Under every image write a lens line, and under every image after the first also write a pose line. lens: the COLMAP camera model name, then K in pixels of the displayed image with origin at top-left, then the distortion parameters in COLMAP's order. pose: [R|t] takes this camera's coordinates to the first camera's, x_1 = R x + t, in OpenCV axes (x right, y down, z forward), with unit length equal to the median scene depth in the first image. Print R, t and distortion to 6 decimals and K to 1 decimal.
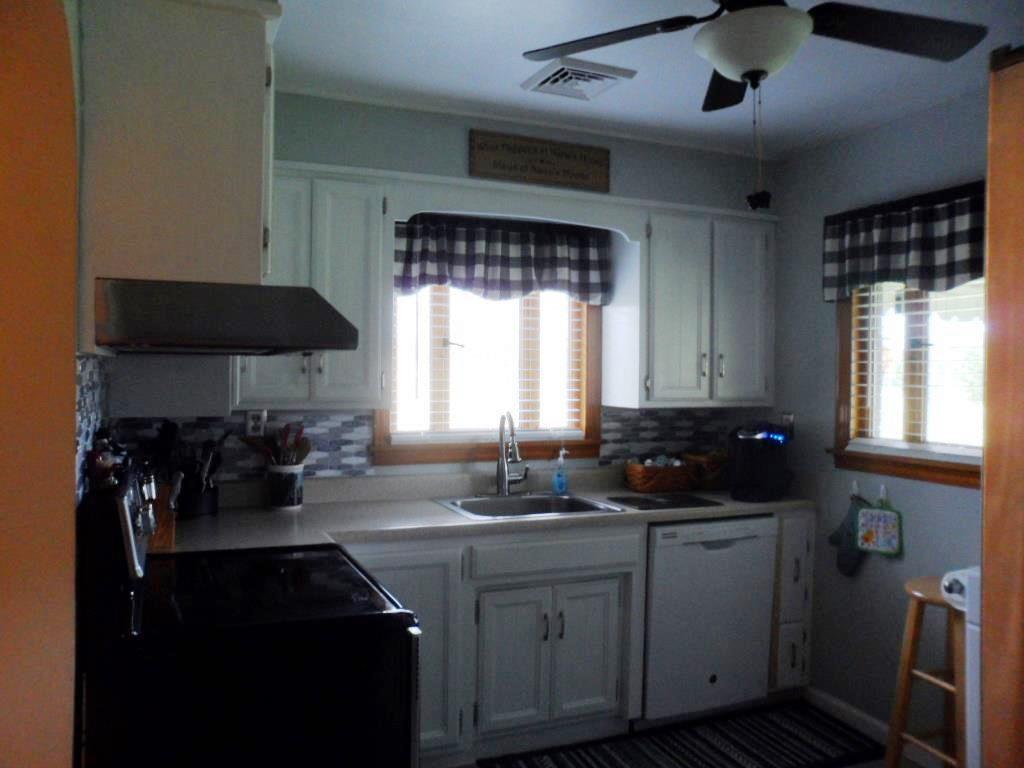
lens RADIAL K [[806.8, 0, 512.0], [0, 806.8, 384.0], [0, 0, 1]] dist [-0.158868, 0.216443]
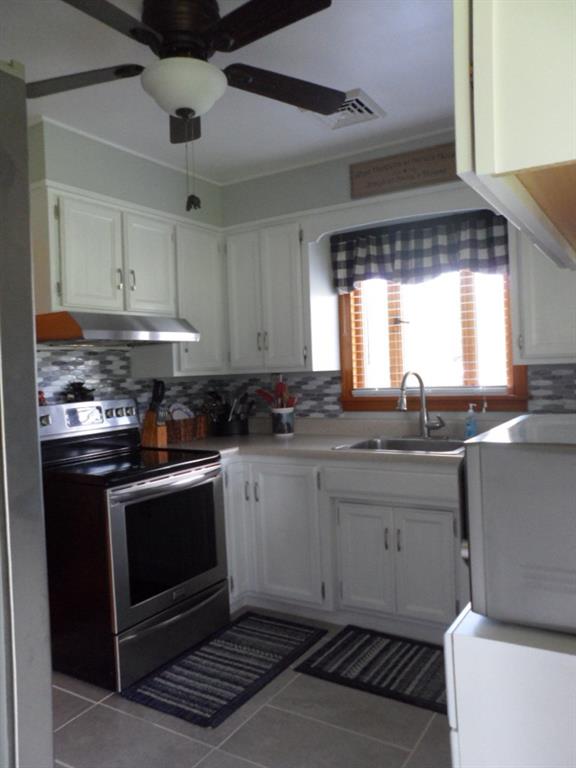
lens RADIAL K [[605.1, 0, 288.0], [0, 605.1, 384.0], [0, 0, 1]] dist [-0.158868, 0.216443]
pose [[0.572994, -0.008553, -0.819515, 0.669902], [0.036047, 0.999241, 0.014775, 0.033111], [0.818766, -0.038007, 0.572868, 0.297459]]
